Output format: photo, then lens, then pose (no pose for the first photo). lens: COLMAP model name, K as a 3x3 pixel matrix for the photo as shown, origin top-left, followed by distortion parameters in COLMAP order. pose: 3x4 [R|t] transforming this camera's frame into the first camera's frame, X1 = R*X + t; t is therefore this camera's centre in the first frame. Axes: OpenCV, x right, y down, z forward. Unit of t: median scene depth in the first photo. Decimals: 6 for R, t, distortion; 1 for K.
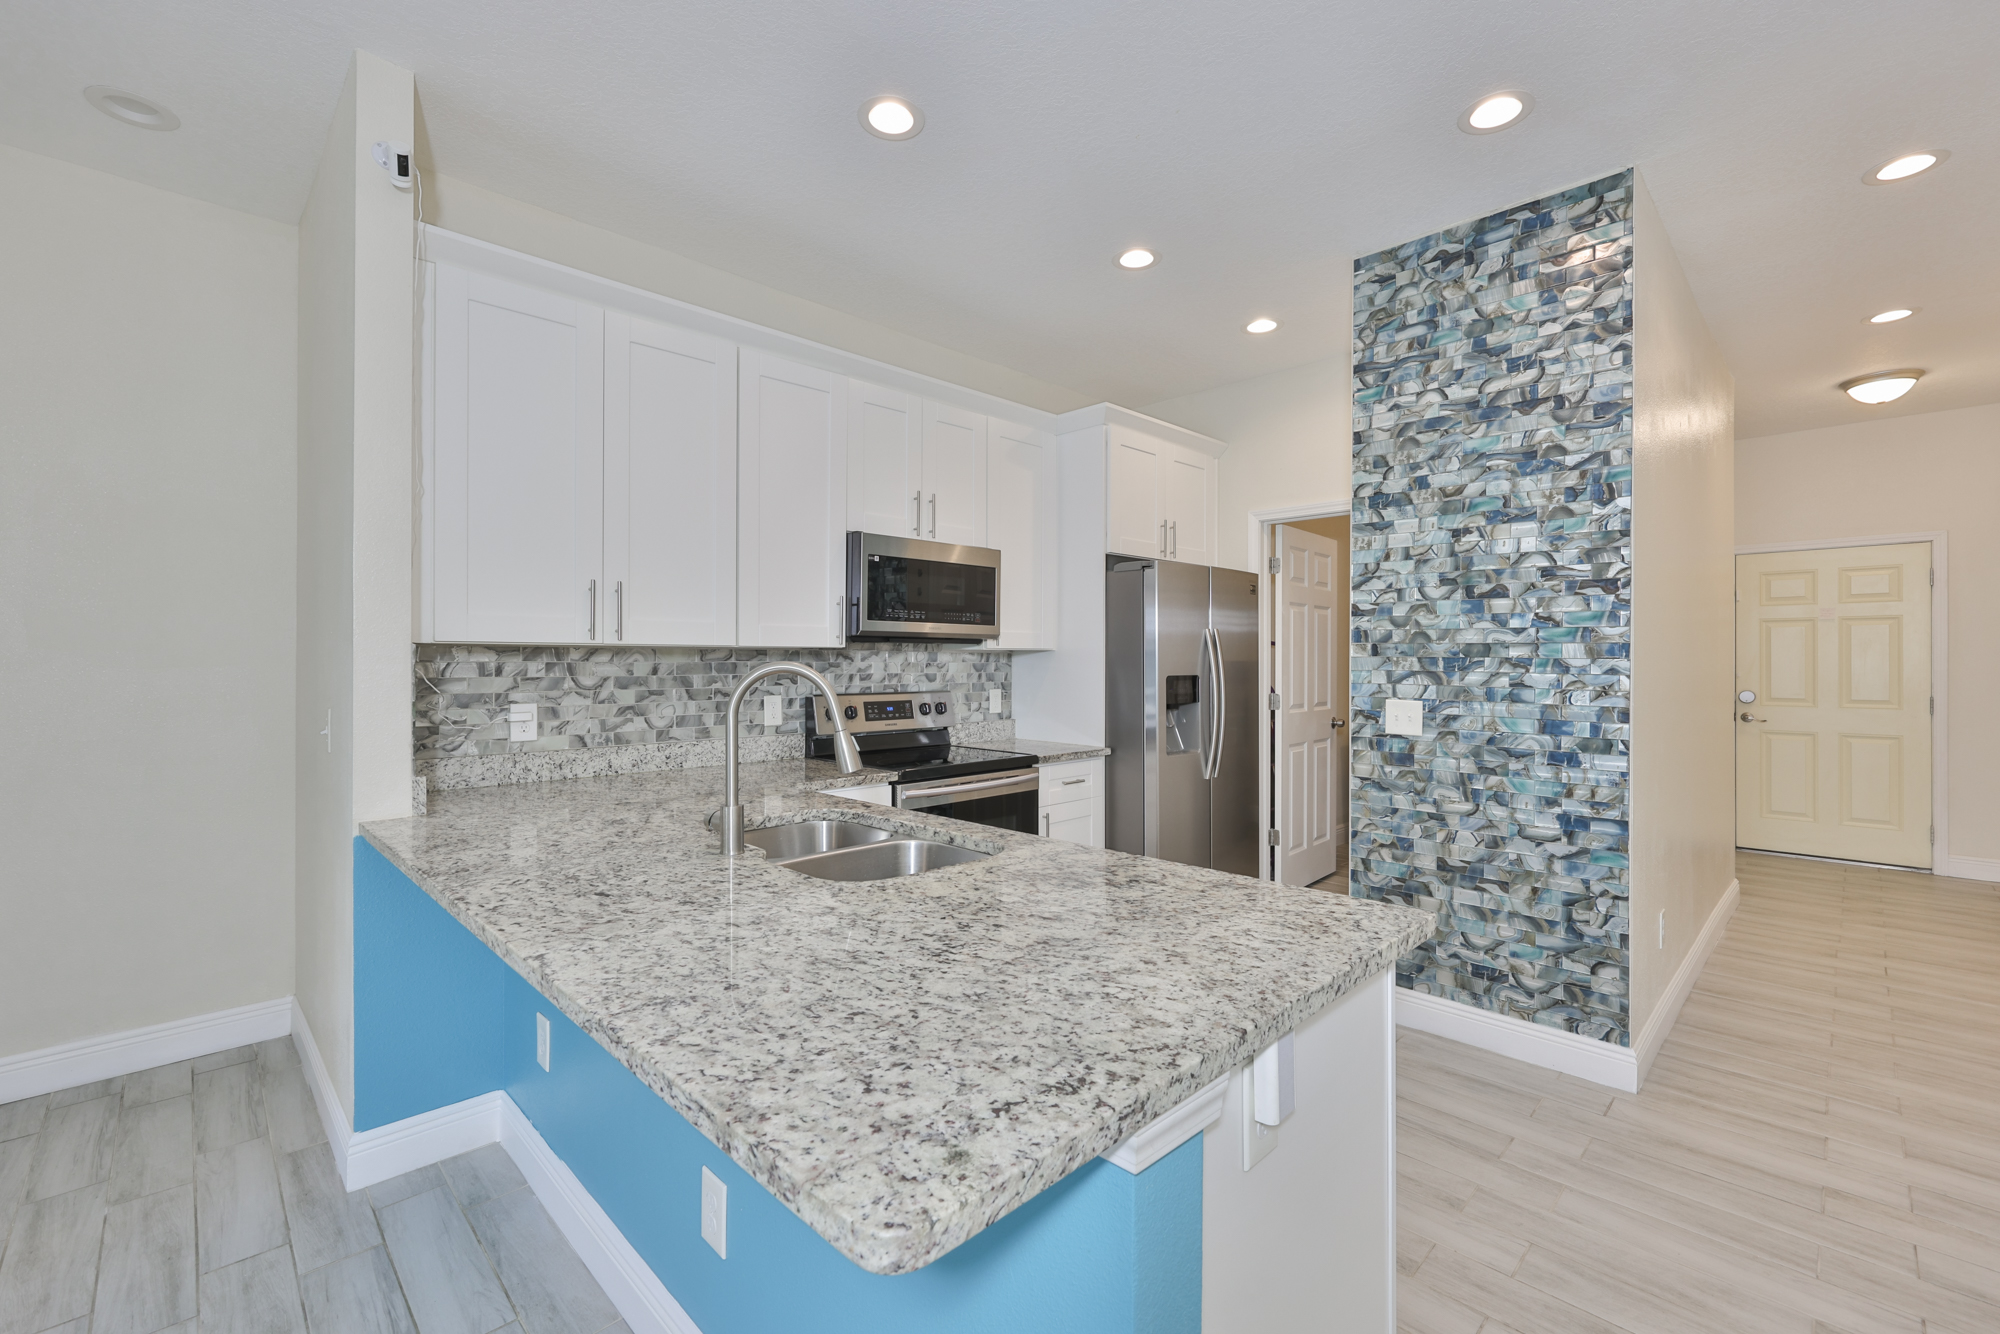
lens RADIAL K [[848.8, 0, 982.0], [0, 848.8, 662.9], [0, 0, 1]] dist [-0.003209, 0.000271]
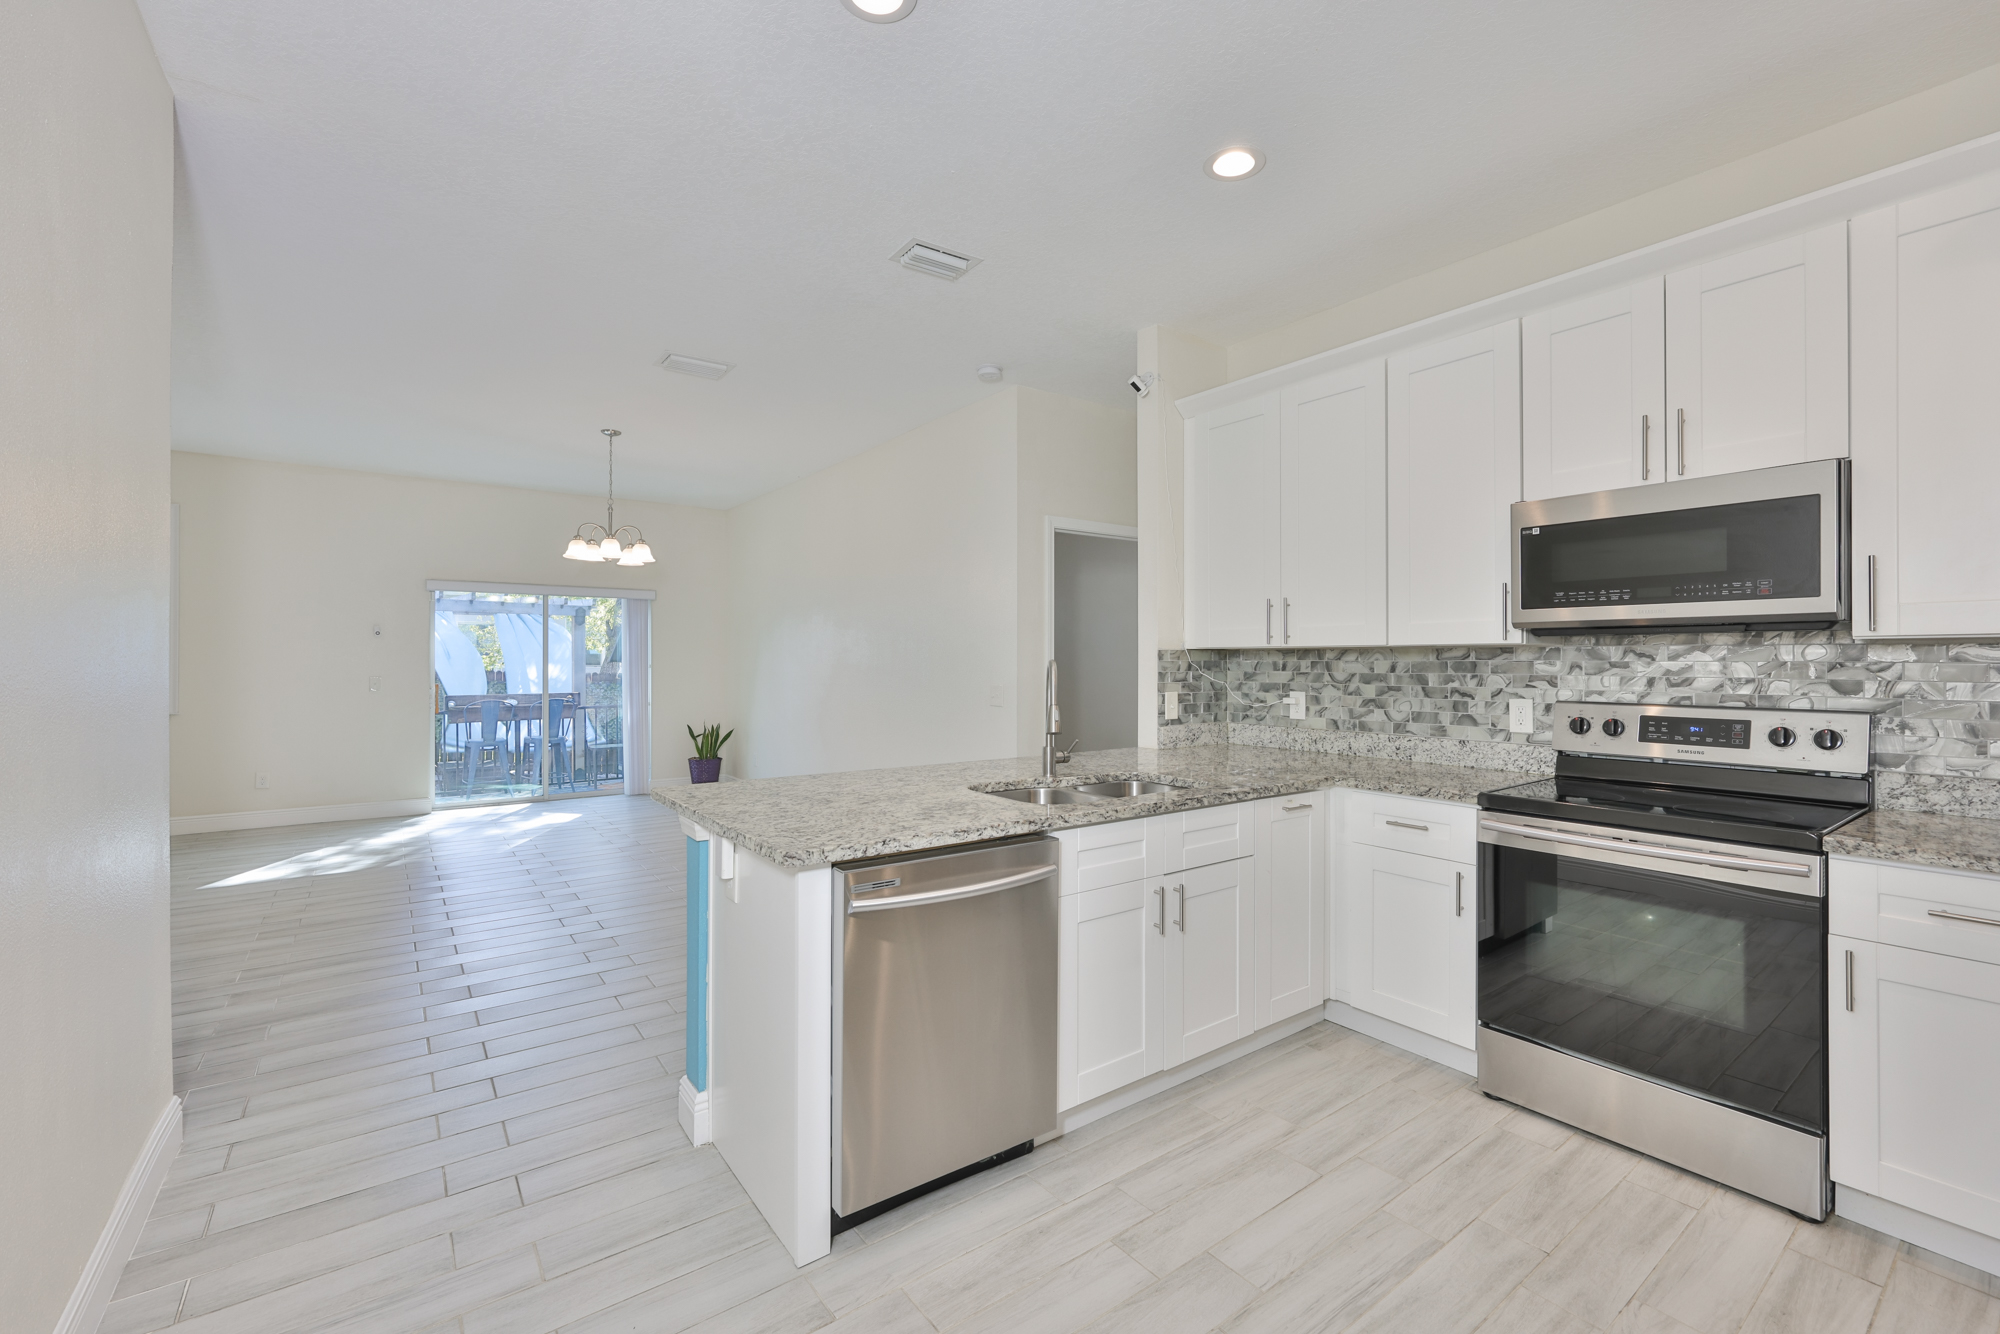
lens RADIAL K [[833.0, 0, 1006.3], [0, 833.0, 661.3], [0, 0, 1]] dist [-0.000033, 0.000229]
pose [[-0.126974, 0.000904, -0.991906, 0.809830], [-0.002671, 0.999996, 0.001253, -0.000287], [0.991902, 0.002808, -0.126971, 0.685295]]
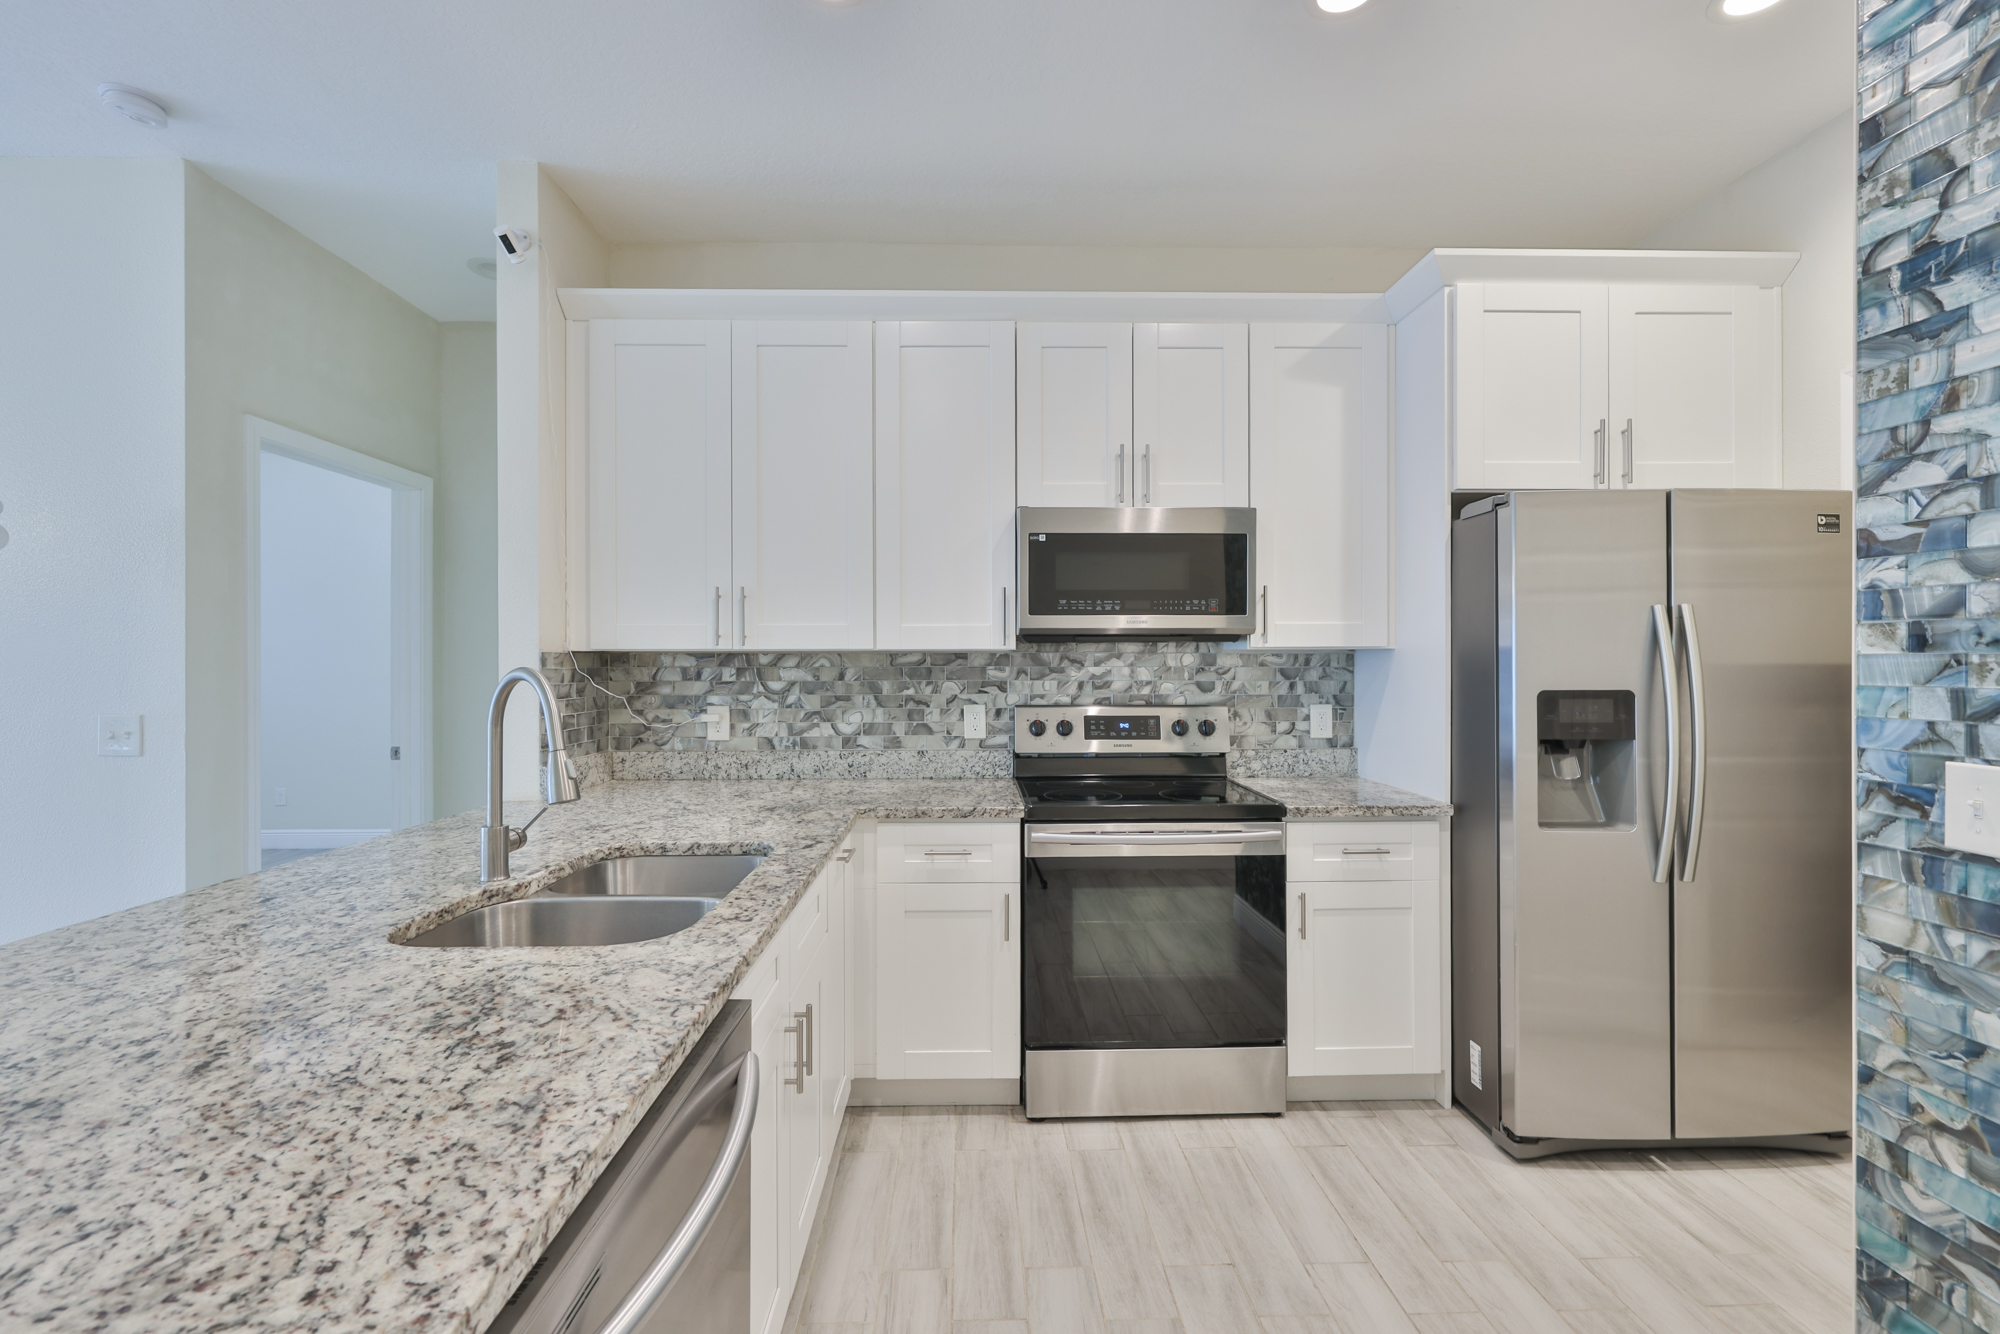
lens RADIAL K [[848.8, 0, 982.0], [0, 848.8, 662.9], [0, 0, 1]] dist [-0.003209, 0.000271]
pose [[0.733451, -0.003655, -0.679732, 0.429820], [0.000843, 0.999990, -0.004468, -0.001448], [0.679741, 0.002704, 0.733447, 0.419916]]
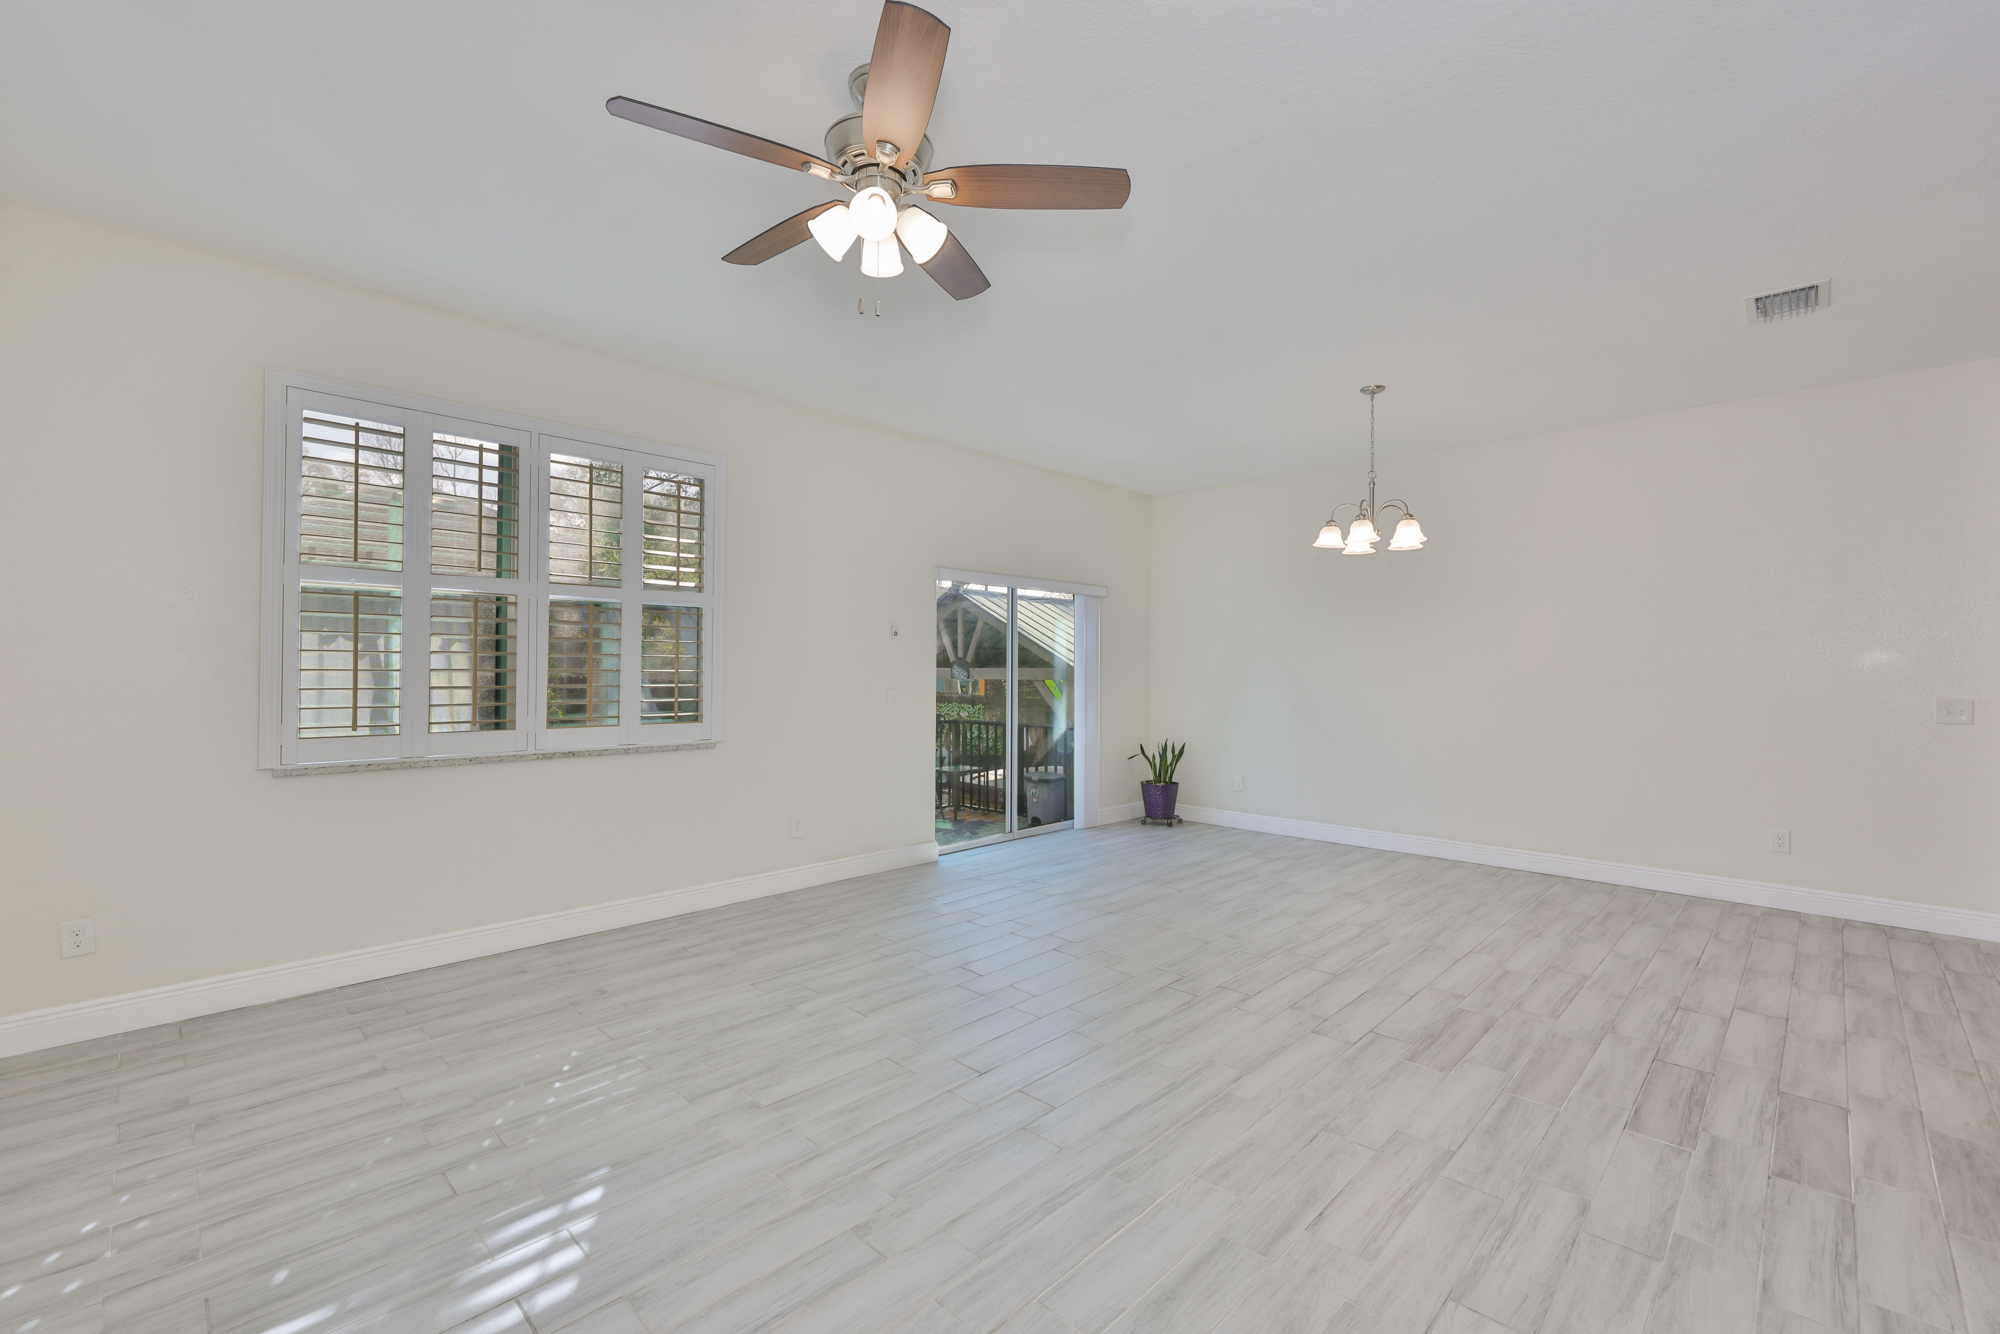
lens RADIAL K [[857.1, 0, 1004.8], [0, 857.1, 661.9], [0, 0, 1]] dist [-0.000049, 0.000749]
pose [[0.052919, -0.006598, -0.998577, 0.567513], [-0.006326, 0.999956, -0.006942, 0.002277], [0.998579, 0.006684, 0.052875, -1.237845]]
